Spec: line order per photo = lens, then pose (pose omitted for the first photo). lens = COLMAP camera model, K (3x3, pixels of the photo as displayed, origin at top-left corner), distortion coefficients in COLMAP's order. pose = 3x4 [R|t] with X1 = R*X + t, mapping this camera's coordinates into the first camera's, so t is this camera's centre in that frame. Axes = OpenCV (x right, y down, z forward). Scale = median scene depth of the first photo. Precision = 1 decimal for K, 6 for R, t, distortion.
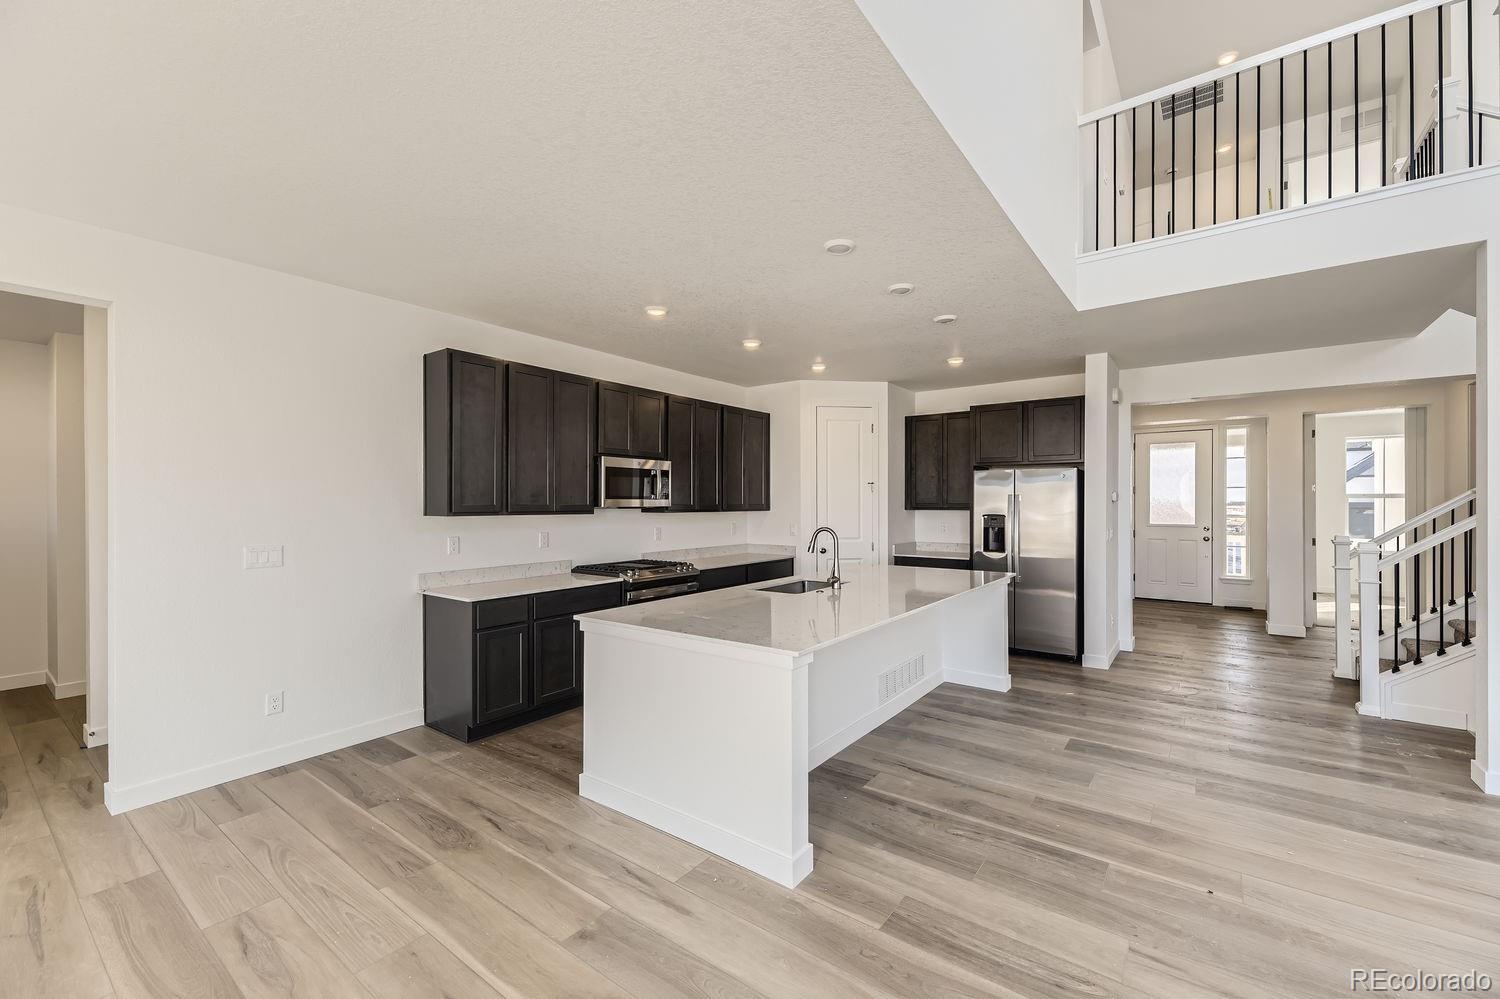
lens RADIAL K [[609.6, 0, 750.0], [0, 609.6, 499.5], [0, 0, 1]] dist [0.002237, 0.000252]
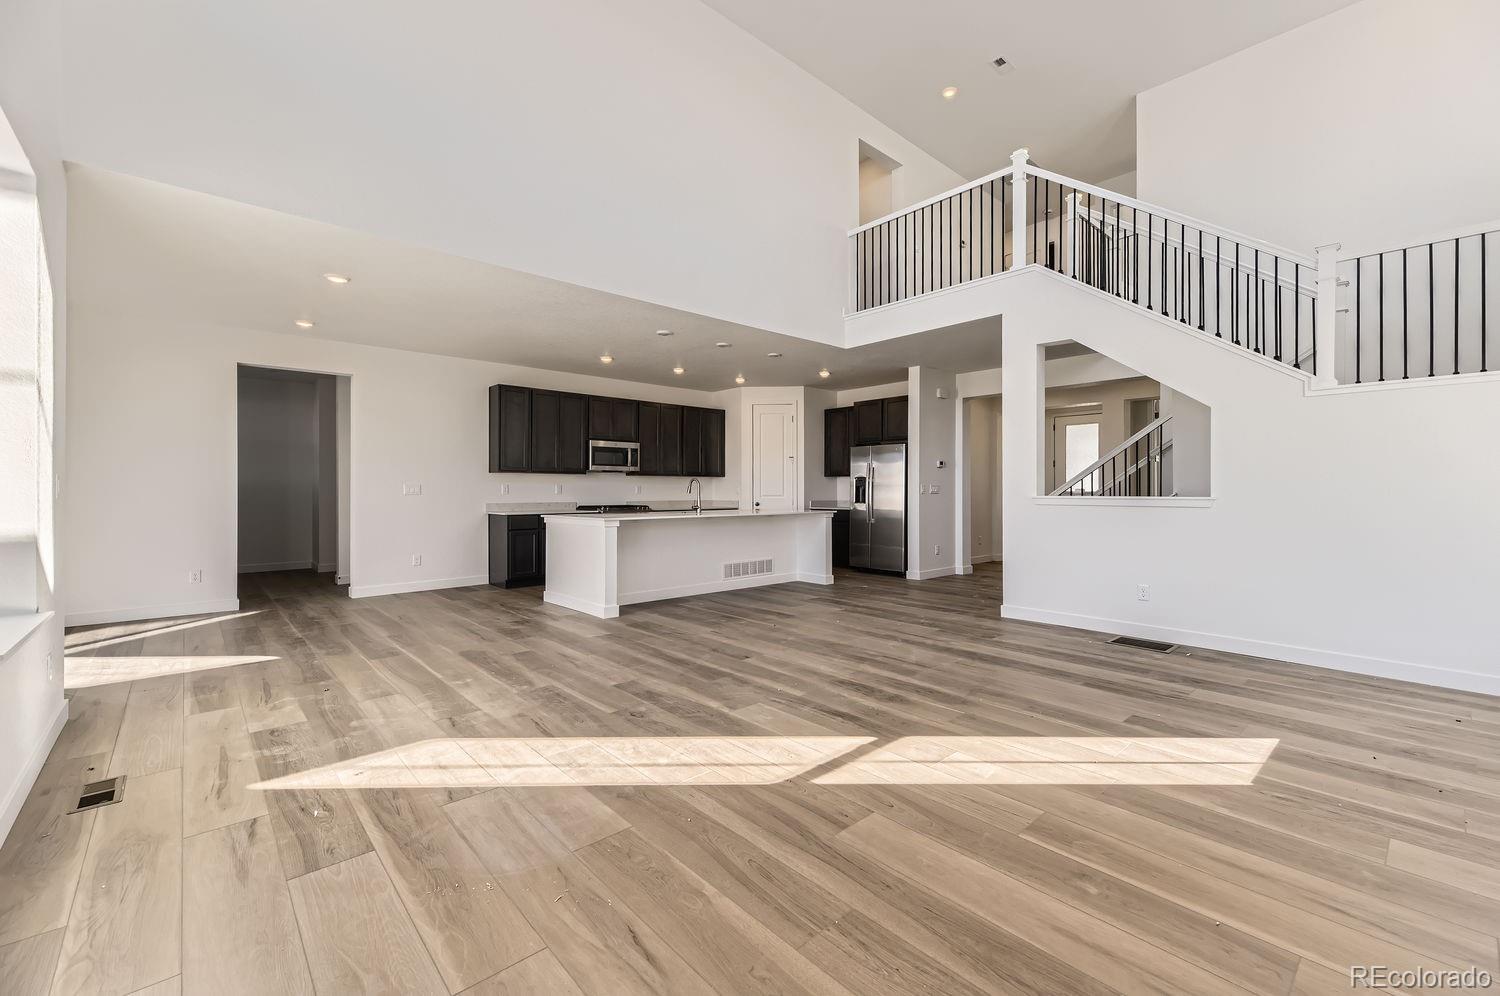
lens RADIAL K [[613.4, 0, 756.9], [0, 613.4, 487.4], [0, 0, 1]] dist [0.000092, 0.000012]
pose [[0.983482, -0.000048, -0.181006, 0.466618], [0.000319, 0.999999, 0.001471, 0.051694], [0.181005, -0.001505, 0.983481, -0.533926]]
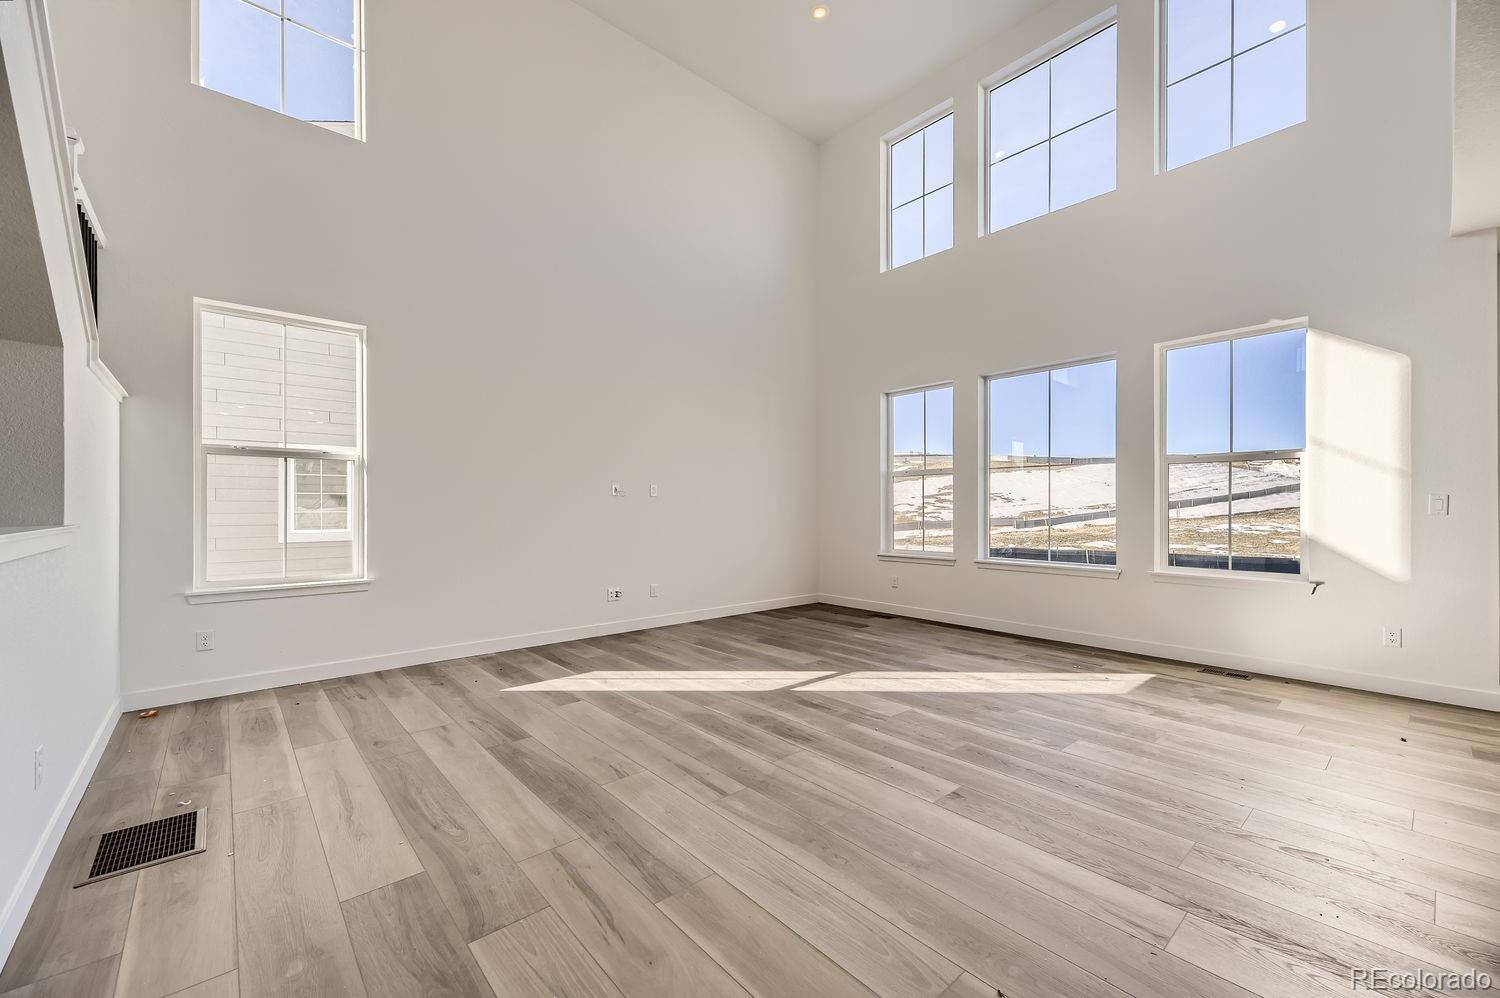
lens RADIAL K [[598.2, 0, 755.8], [0, 598.2, 505.8], [0, 0, 1]] dist [0.000991, 0.000075]
pose [[-0.980832, 0.001331, 0.194851, 0.372789], [0.001207, 0.999999, -0.000756, 0.050946], [-0.194852, -0.000506, -0.980832, 0.708963]]
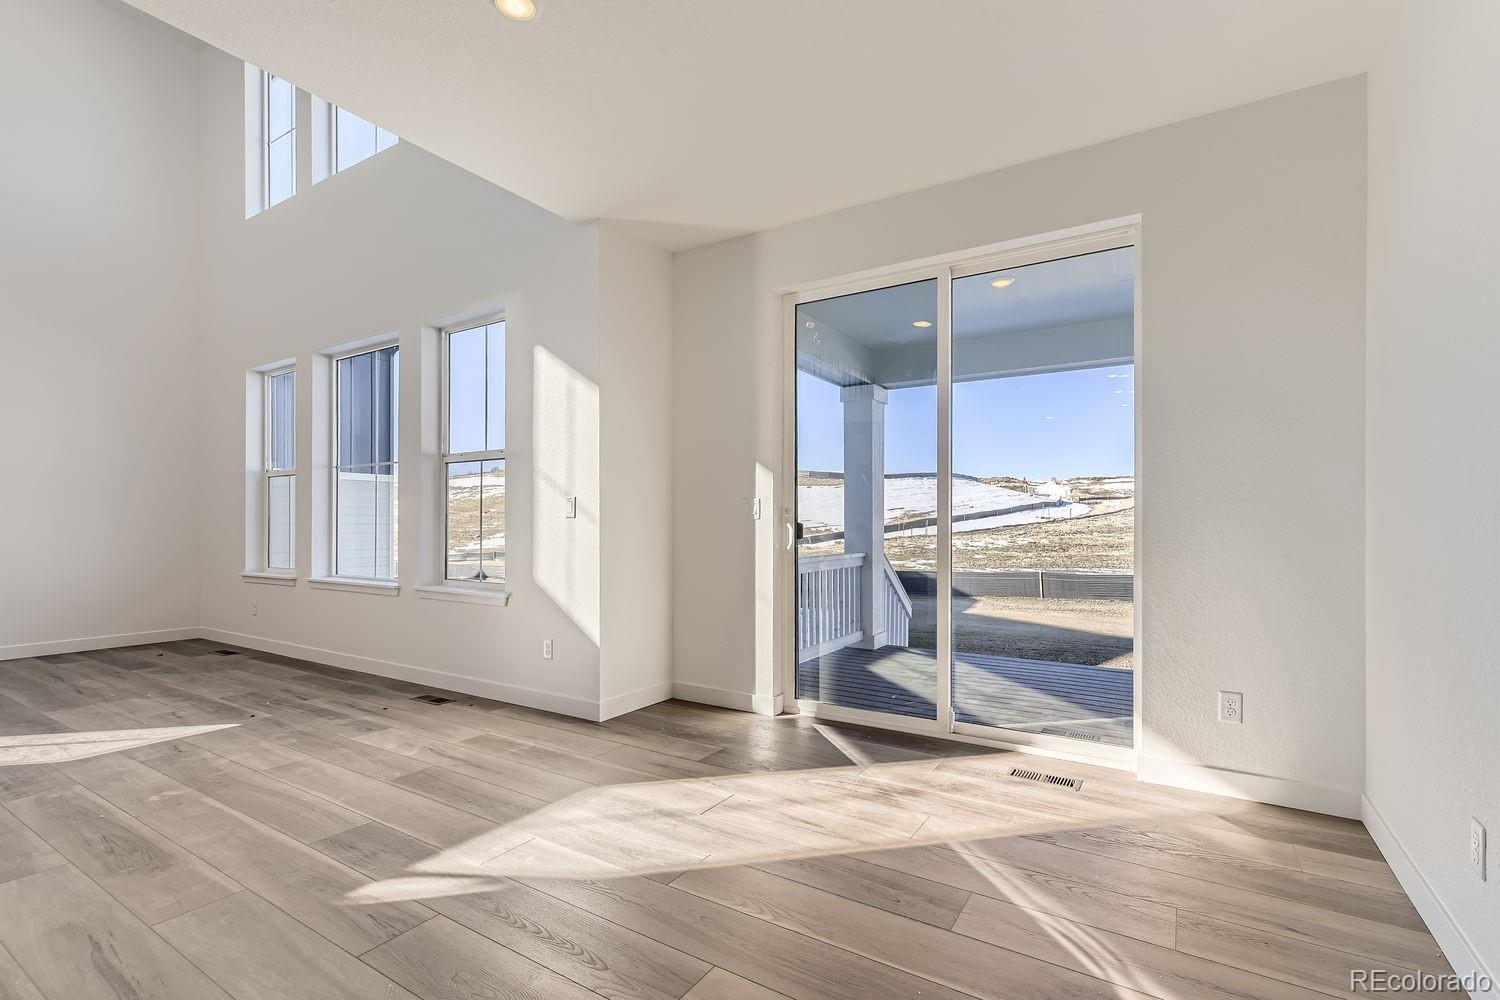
lens RADIAL K [[687.4, 0, 749.8], [0, 687.4, 524.1], [0, 0, 1]] dist [0.000875, 0.000074]
pose [[-0.996761, 0.002038, -0.080396, -0.379601], [0.002079, 0.999998, -0.000427, 0.071174], [0.080395, -0.000593, -0.996763, 0.633185]]
